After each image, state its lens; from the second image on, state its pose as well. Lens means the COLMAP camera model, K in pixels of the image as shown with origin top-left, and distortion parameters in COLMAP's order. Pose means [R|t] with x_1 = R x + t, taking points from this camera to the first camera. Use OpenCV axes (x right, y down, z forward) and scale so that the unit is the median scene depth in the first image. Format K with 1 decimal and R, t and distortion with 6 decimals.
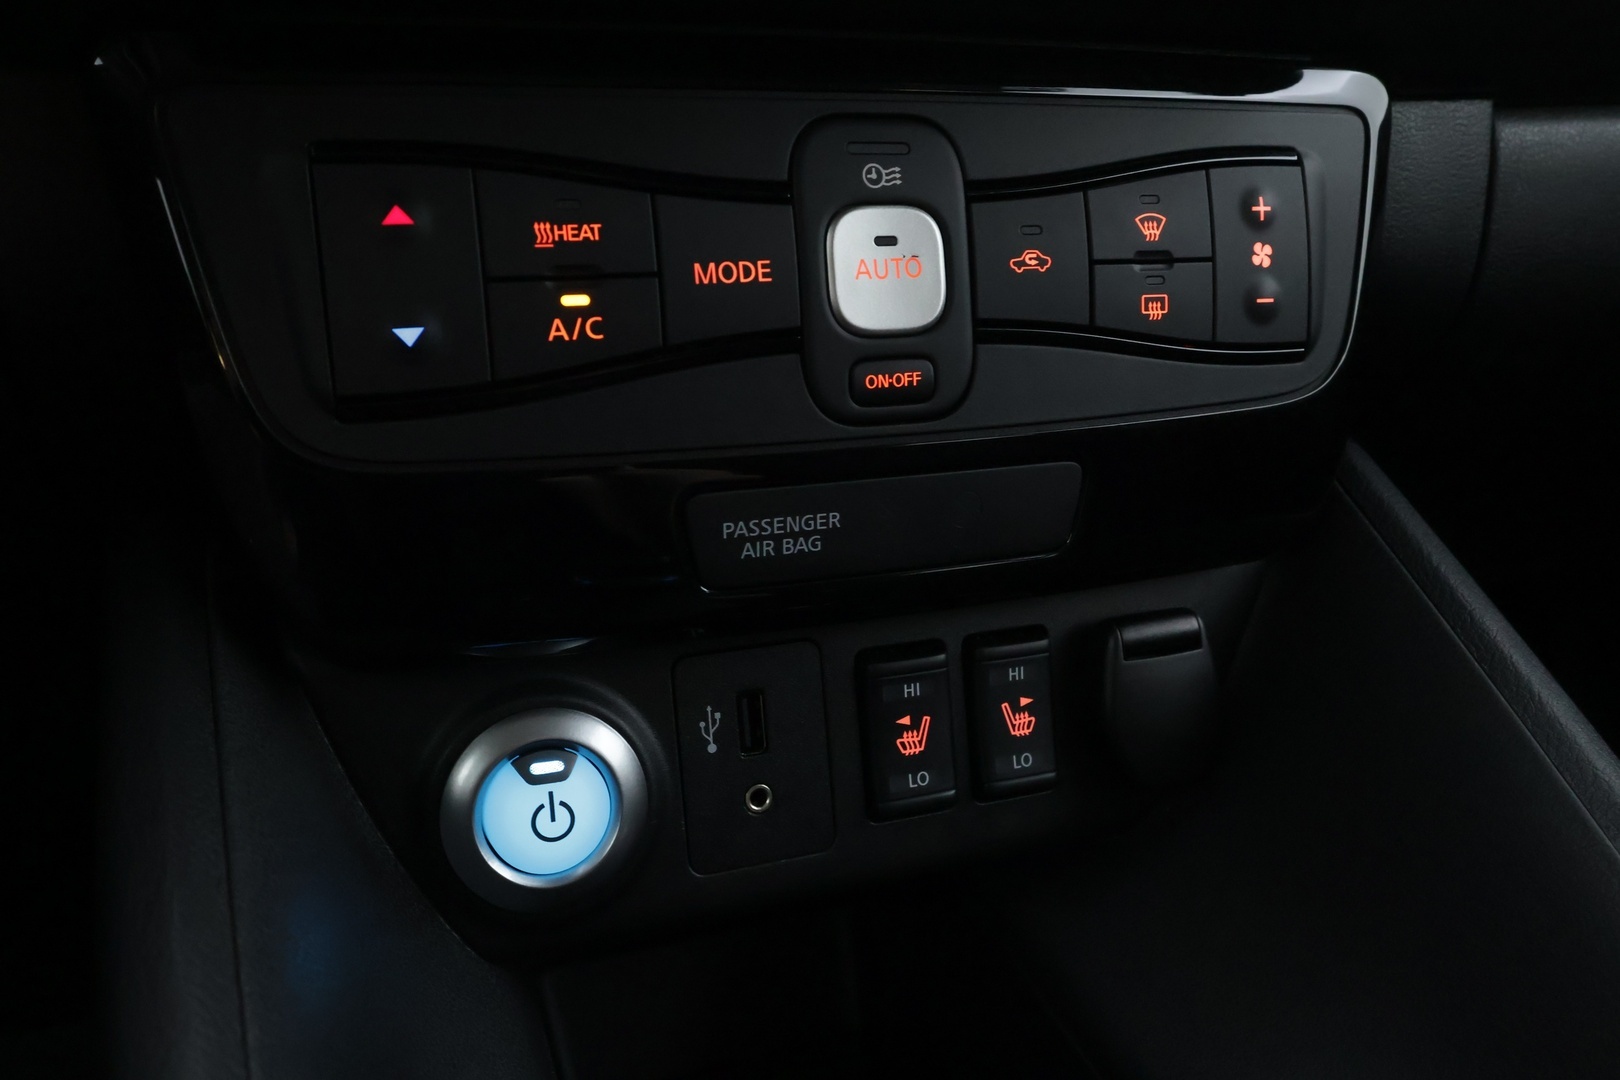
lens RADIAL K [[1285.0, 0, 815.4], [0, 1285.0, 536.0], [0, 0, 1]] dist [0.009263, -0.009728]
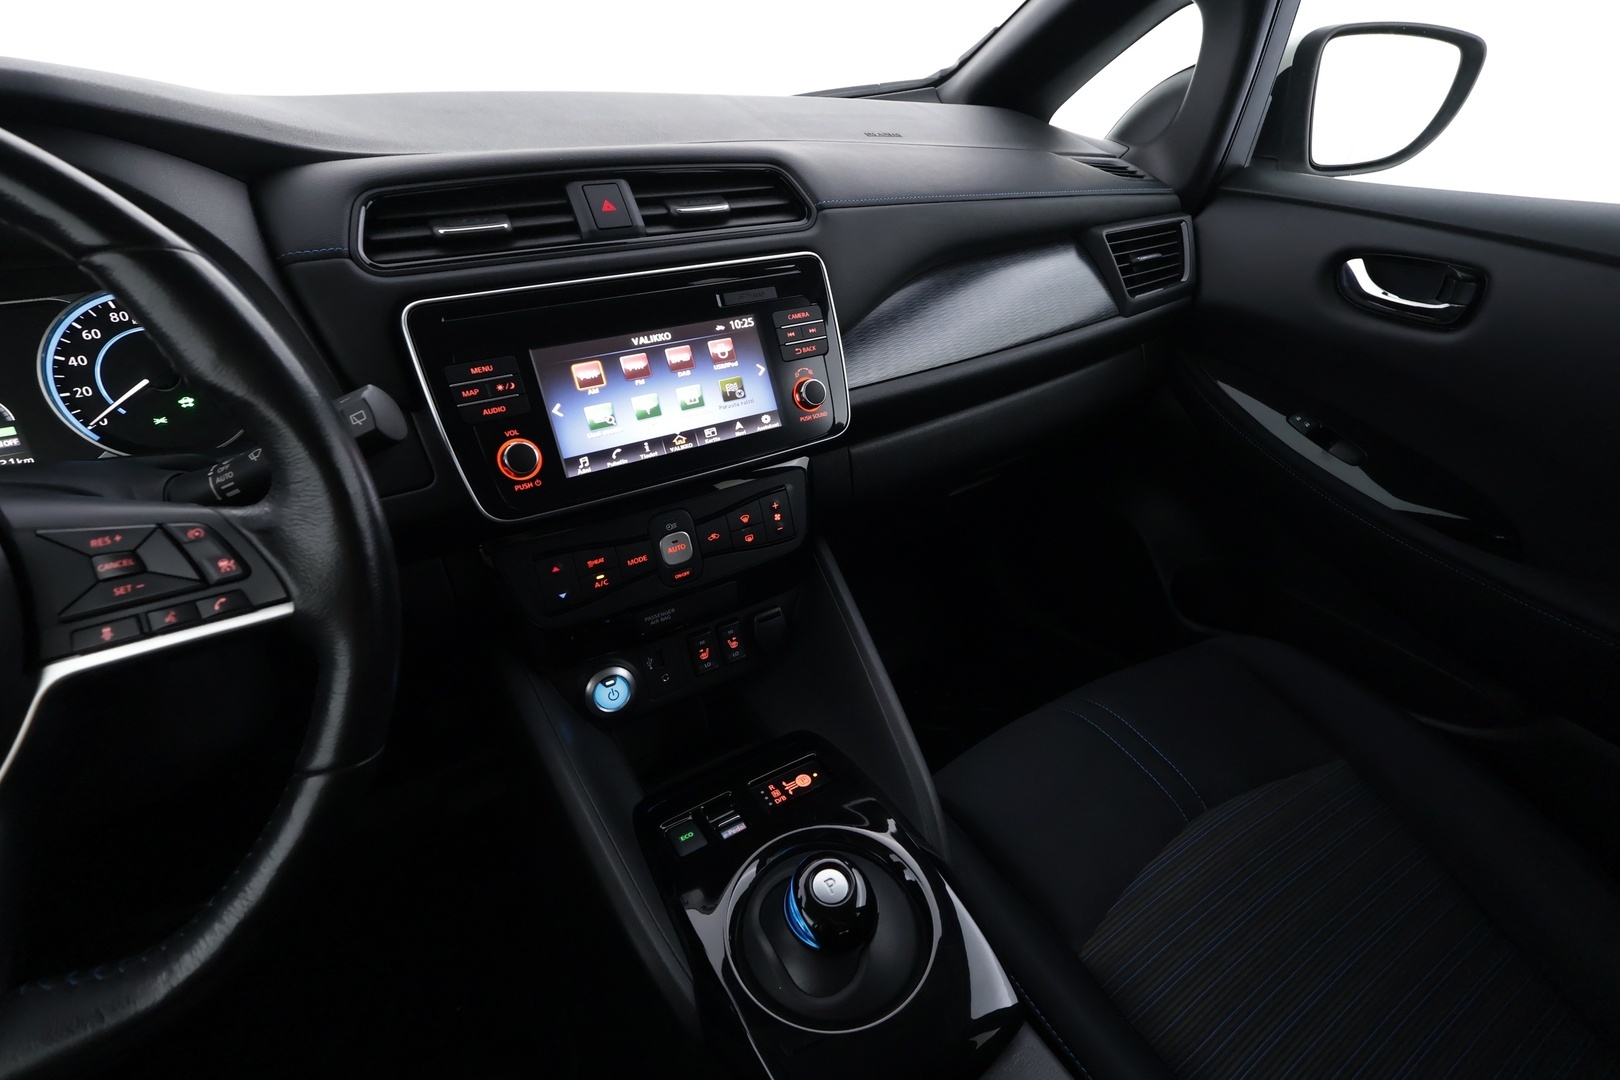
lens RADIAL K [[780.8, 0, 826.0], [0, 780.8, 557.7], [0, 0, 1]] dist [-0.002595, 0.002929]
pose [[0.978619, -0.147017, 0.143846, 0.155625], [0.122933, 0.978770, 0.164001, -0.511025], [-0.164903, -0.142811, 0.975916, -1.412935]]
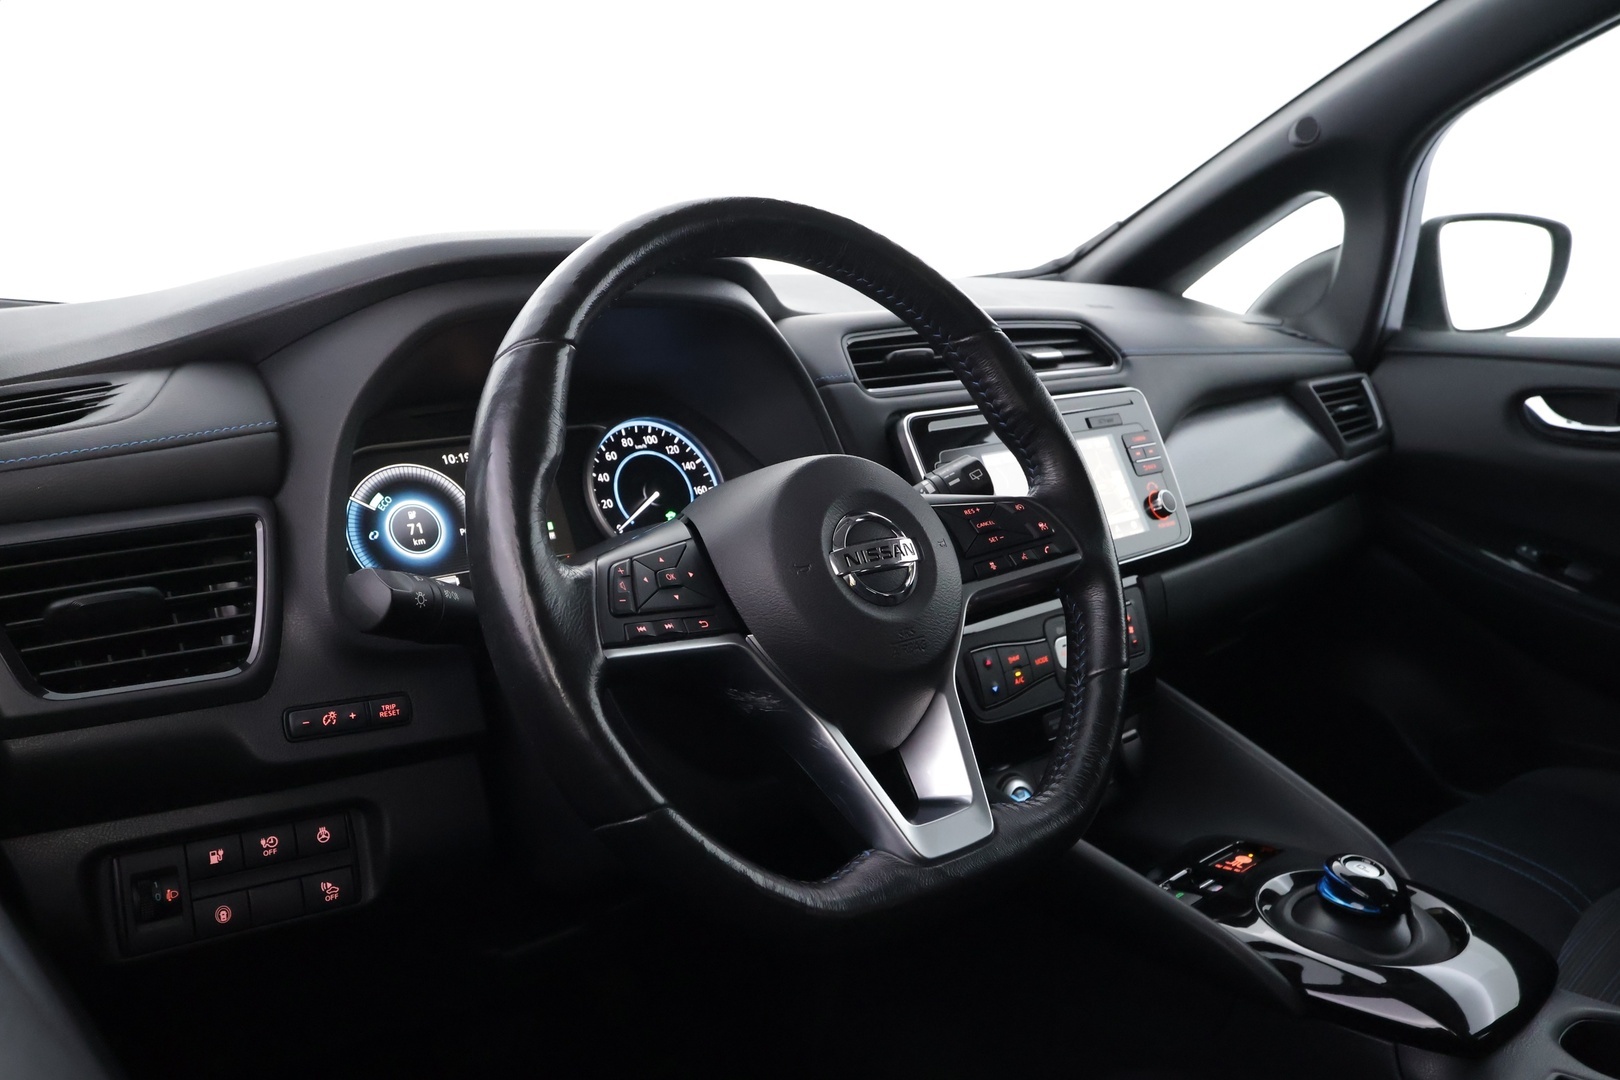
lens RADIAL K [[1285.0, 0, 824.4], [0, 1285.0, 543.7], [0, 0, 1]] dist [0.009263, -0.009728]
pose [[0.926056, -0.138384, 0.351099, -1.984892], [0.207131, 0.964068, -0.166344, -0.022056], [-0.315464, 0.226768, 0.921444, -2.518820]]
